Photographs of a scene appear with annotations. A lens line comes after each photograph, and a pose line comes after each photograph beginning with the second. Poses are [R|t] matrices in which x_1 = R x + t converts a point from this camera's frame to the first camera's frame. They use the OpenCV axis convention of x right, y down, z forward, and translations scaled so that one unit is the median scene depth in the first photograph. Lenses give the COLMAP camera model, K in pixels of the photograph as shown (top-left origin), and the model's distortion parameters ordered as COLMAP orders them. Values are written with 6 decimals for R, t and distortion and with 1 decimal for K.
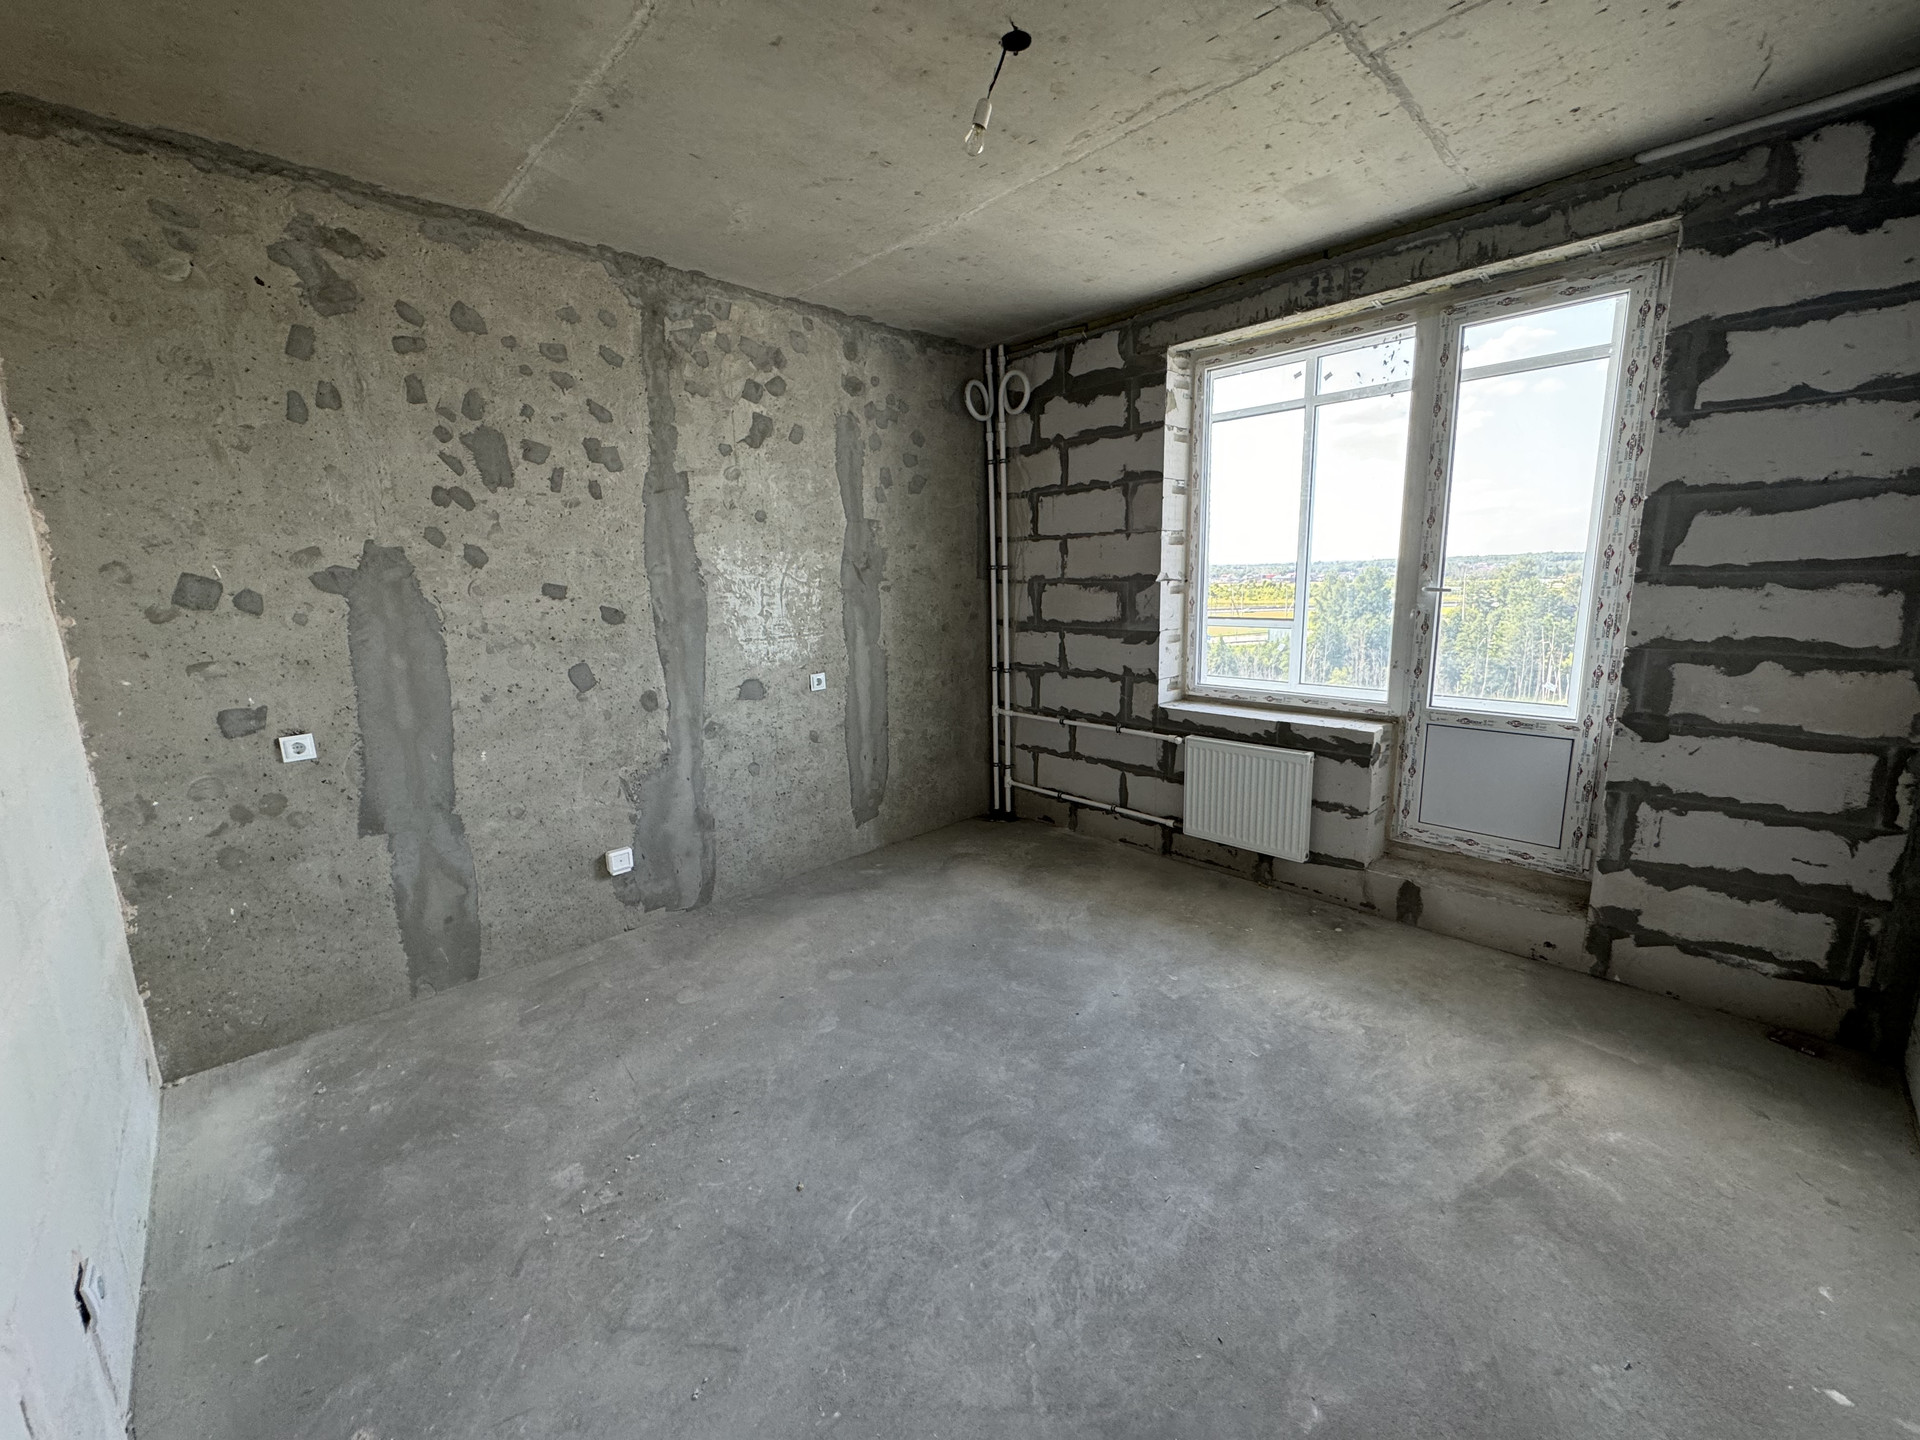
lens RADIAL K [[764.1, 0, 960.6], [0, 764.1, 716.4], [0, 0, 1]] dist [-0.001925, 0.000496]
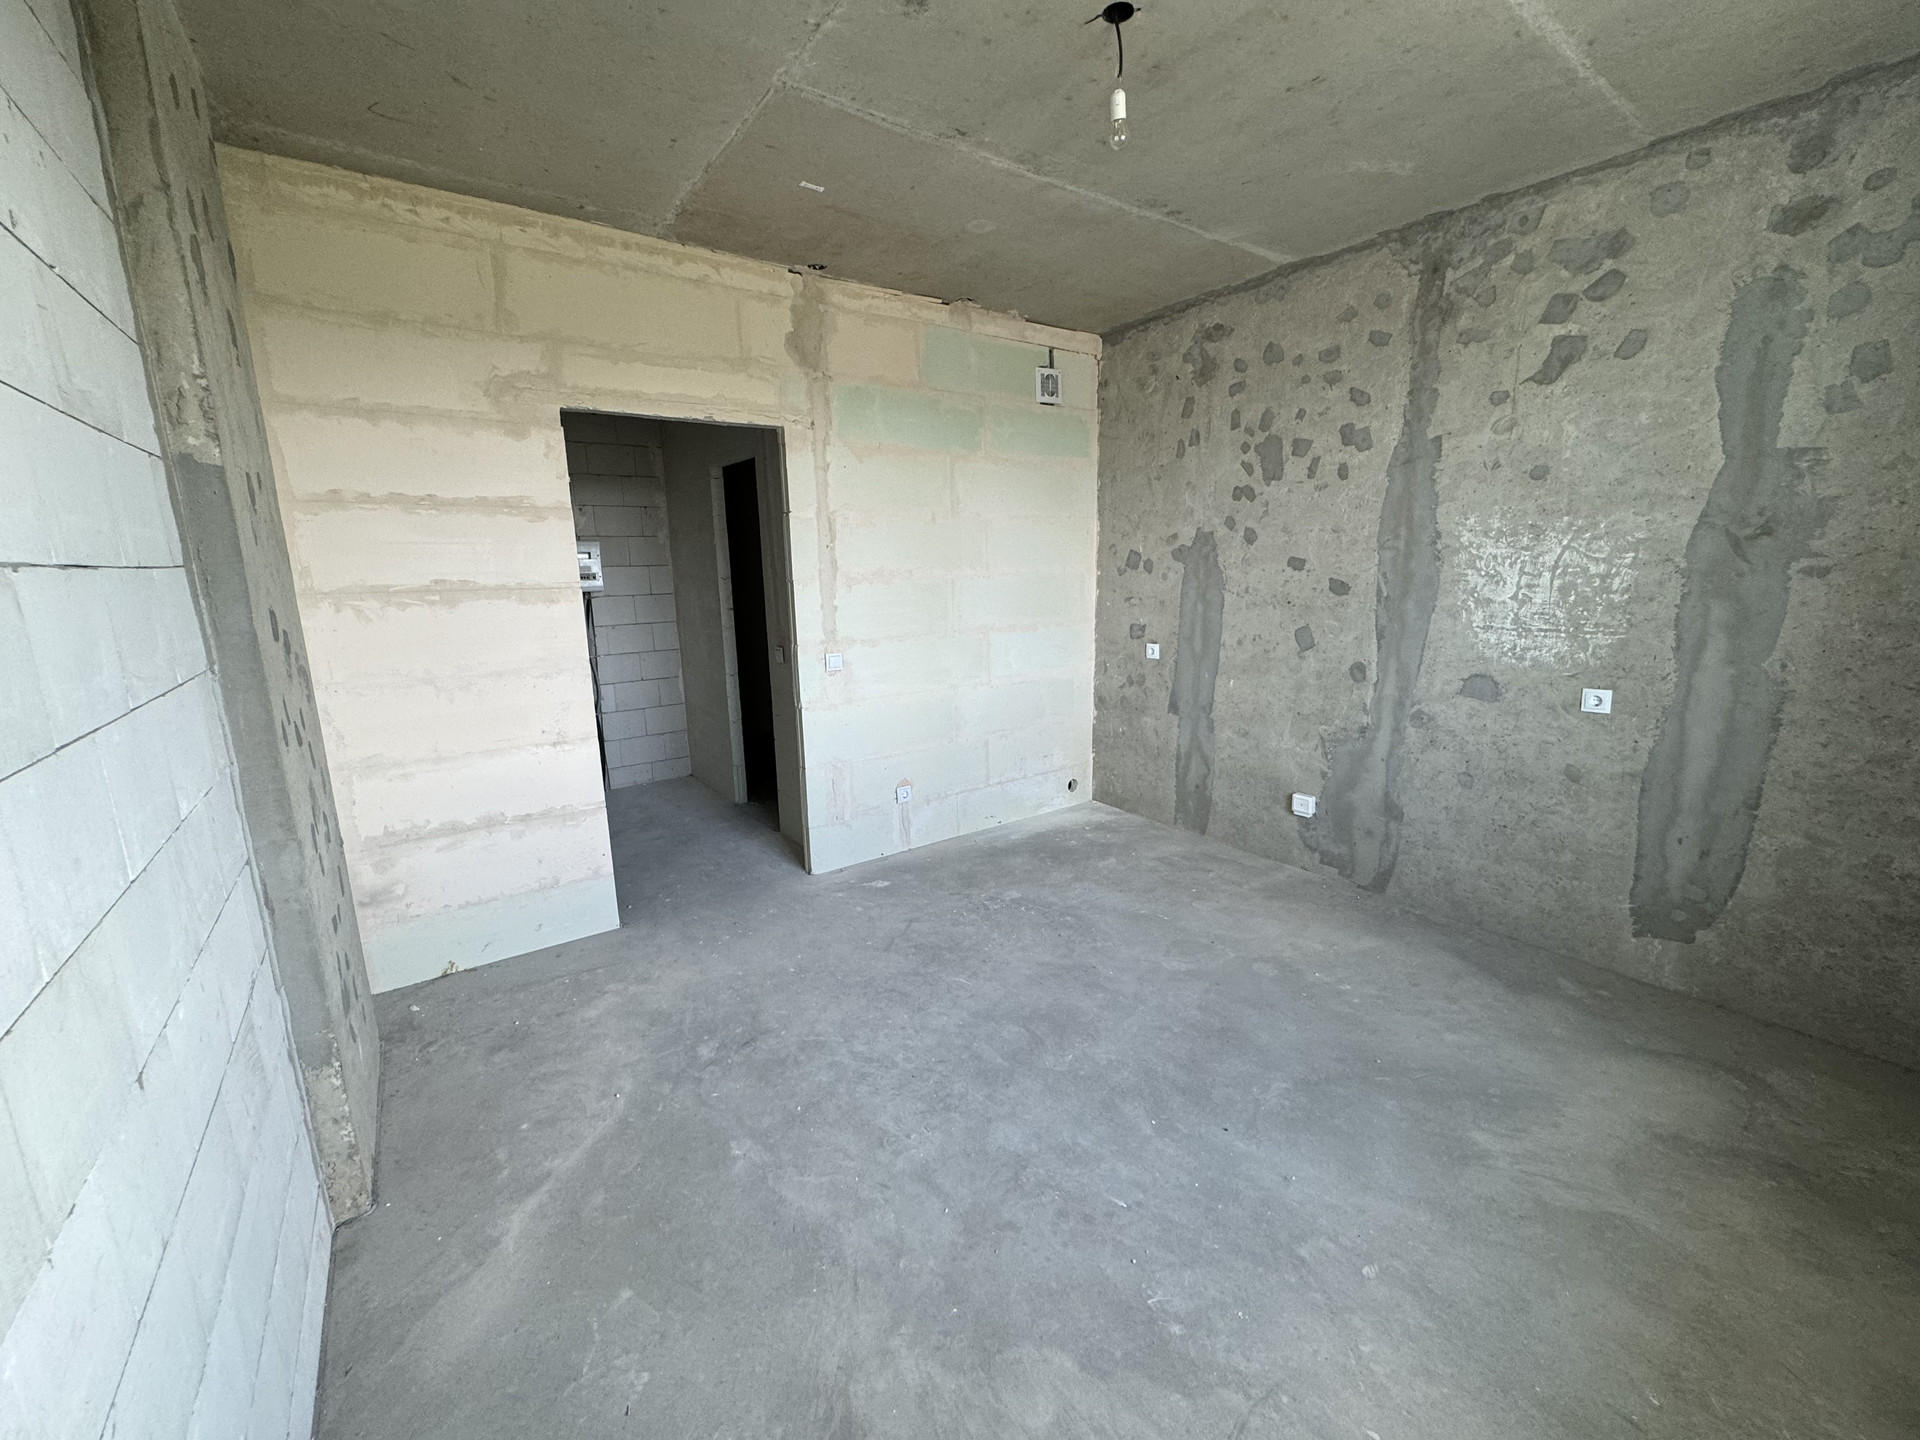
lens RADIAL K [[764.1, 0, 958.7], [0, 764.1, 718.9], [0, 0, 1]] dist [-0.001925, 0.000496]
pose [[-0.146142, 0.223321, -0.963727, 0.748368], [-0.161205, 0.955789, 0.245927, -0.138592], [0.976041, 0.191298, -0.103680, 0.648657]]
